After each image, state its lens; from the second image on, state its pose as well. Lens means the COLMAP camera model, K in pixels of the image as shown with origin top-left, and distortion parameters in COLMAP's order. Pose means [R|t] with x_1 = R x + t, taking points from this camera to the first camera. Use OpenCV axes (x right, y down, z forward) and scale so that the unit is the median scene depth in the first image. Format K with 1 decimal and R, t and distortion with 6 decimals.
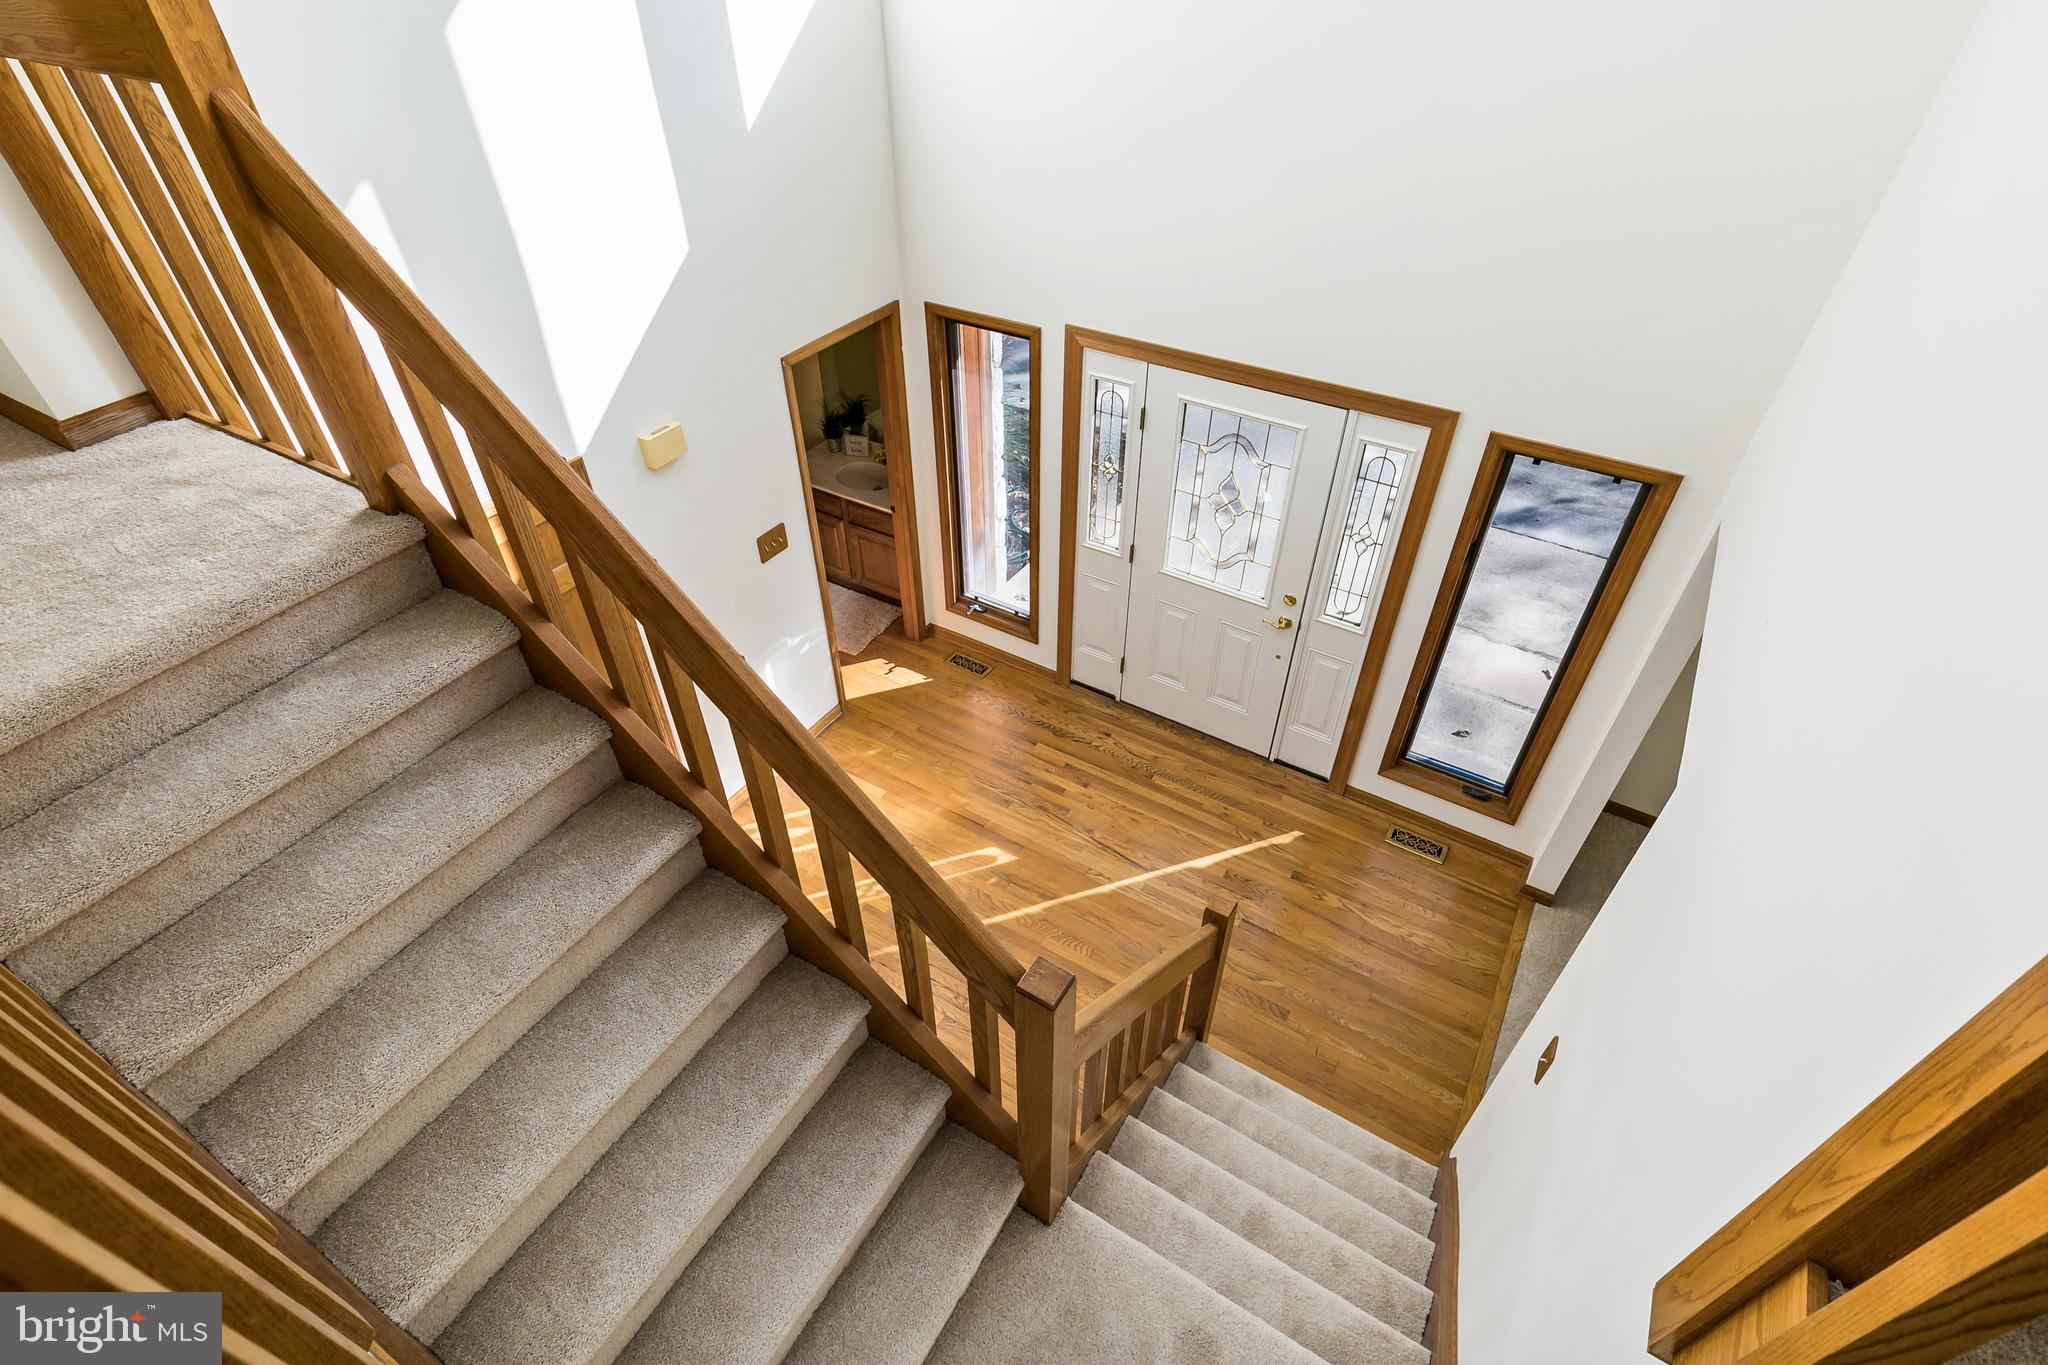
lens RADIAL K [[980.8, 0, 1034.2], [0, 980.8, 690.7], [0, 0, 1]] dist [0.000023, 0.000002]
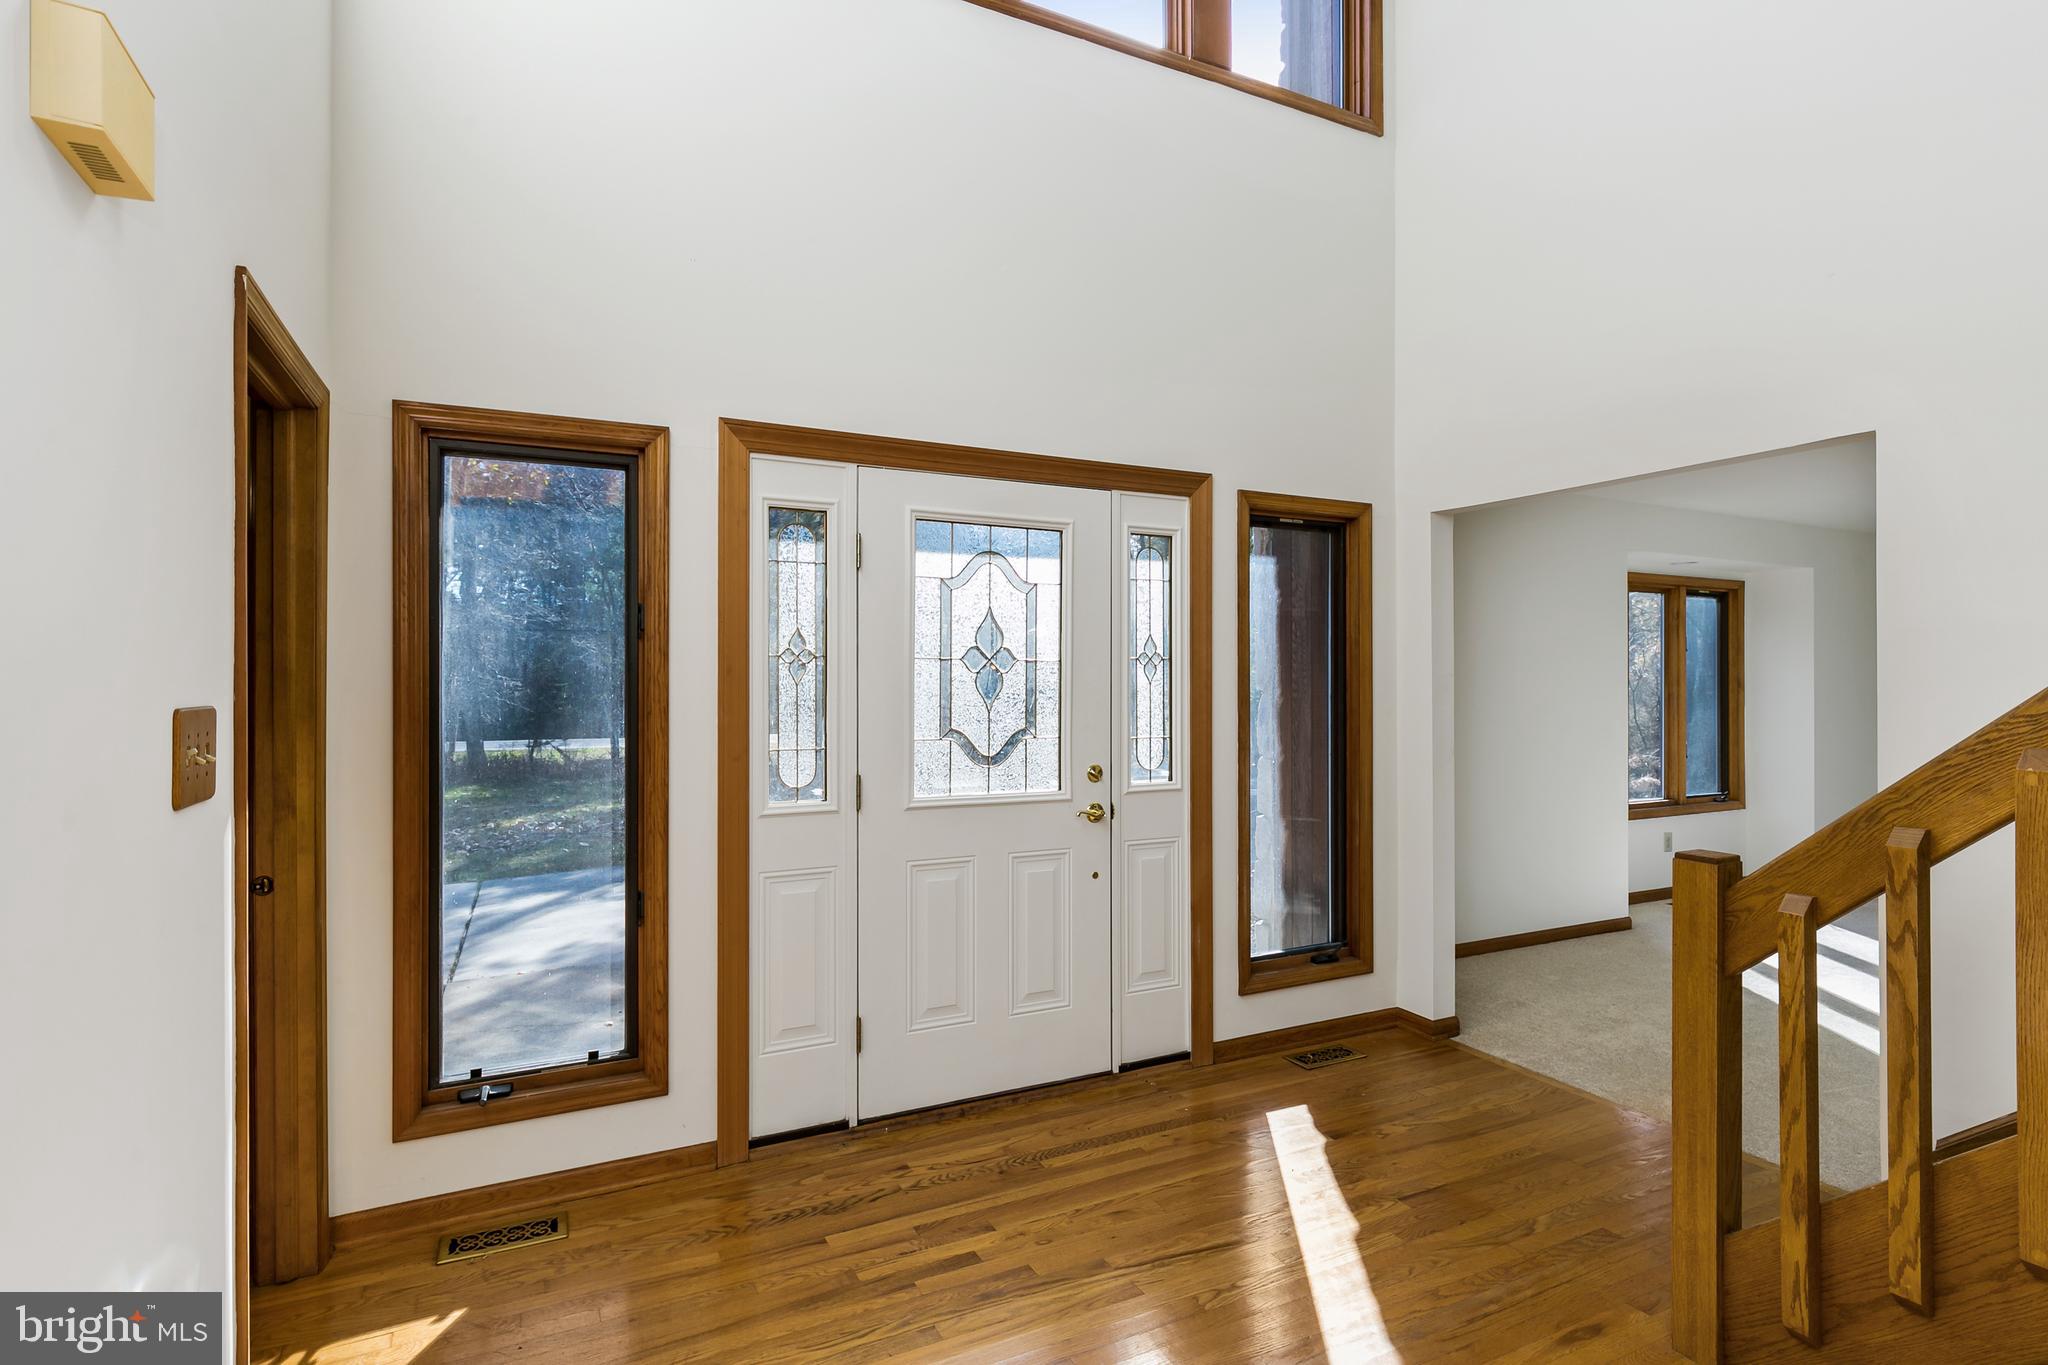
lens RADIAL K [[1024.2, 0, 1042.1], [0, 1024.2, 673.5], [0, 0, 1]] dist [-0.000709, -0.000042]
pose [[0.513736, 0.011147, 0.857876, -0.369901], [0.566506, 0.746528, -0.348950, 0.085249], [-0.644318, 0.665260, 0.377204, 0.629942]]
